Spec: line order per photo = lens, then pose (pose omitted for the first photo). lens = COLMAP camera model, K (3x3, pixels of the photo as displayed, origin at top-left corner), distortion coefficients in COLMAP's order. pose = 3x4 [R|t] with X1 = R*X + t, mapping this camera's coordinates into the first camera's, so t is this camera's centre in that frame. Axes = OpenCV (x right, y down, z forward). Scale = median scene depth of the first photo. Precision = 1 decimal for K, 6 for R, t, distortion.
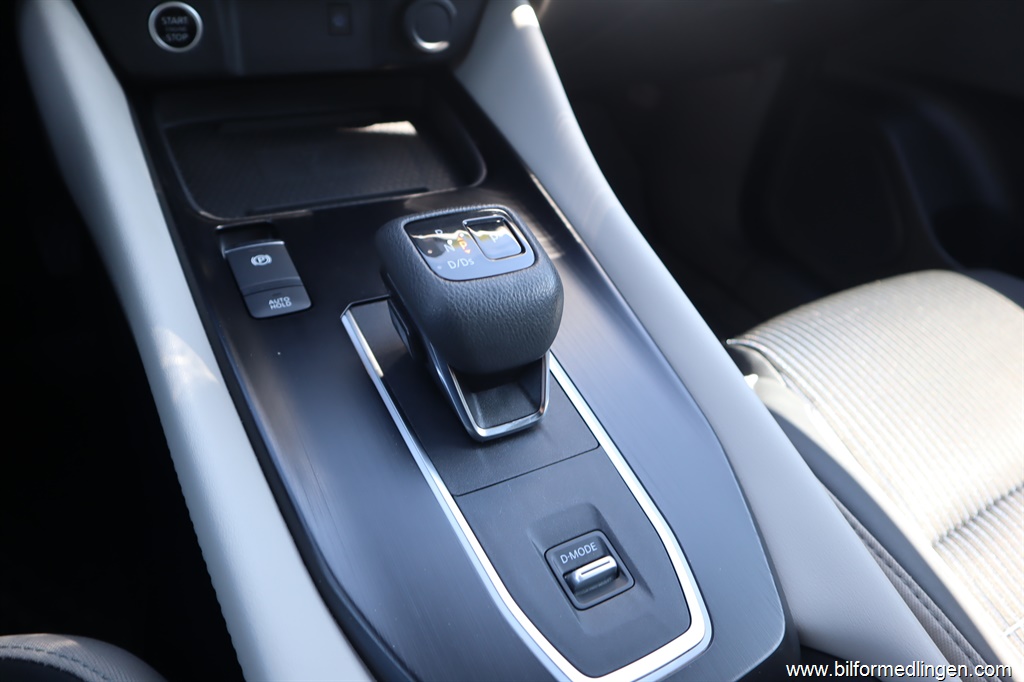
lens RADIAL K [[707.2, 0, 512.0], [0, 707.2, 341.0], [0, 0, 1]] dist [-0.130075, 0.079547]
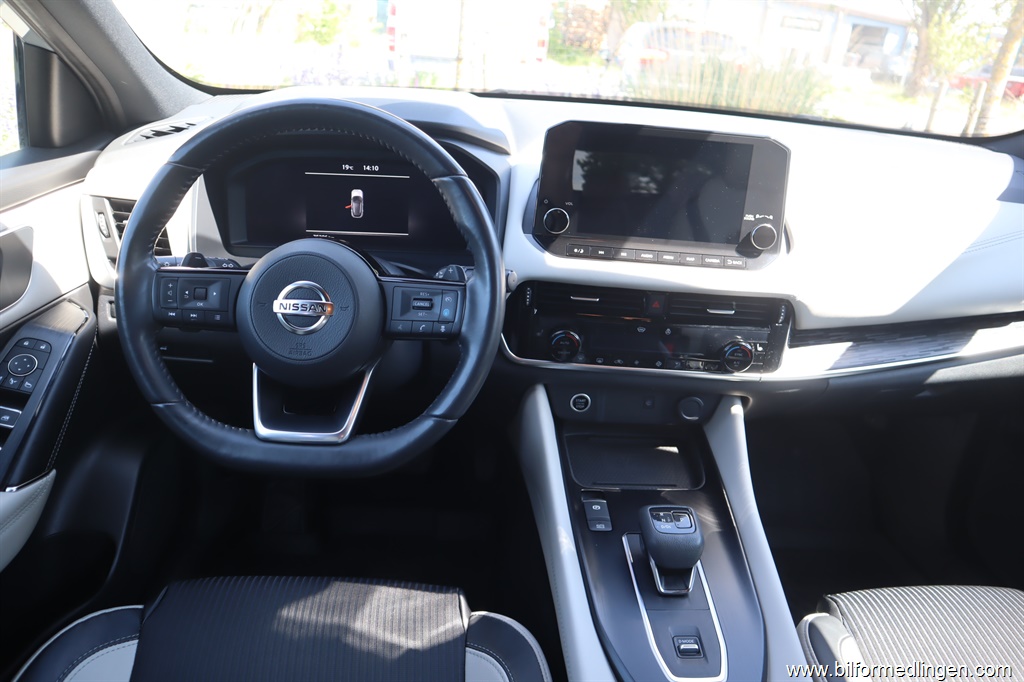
lens RADIAL K [[707.2, 0, 512.0], [0, 707.2, 341.0], [0, 0, 1]] dist [-0.130075, 0.079547]
pose [[0.890334, 0.102512, -0.443618, 0.388587], [-0.237068, 0.936207, -0.259451, 0.045298], [0.388721, 0.336166, 0.857839, -1.350097]]
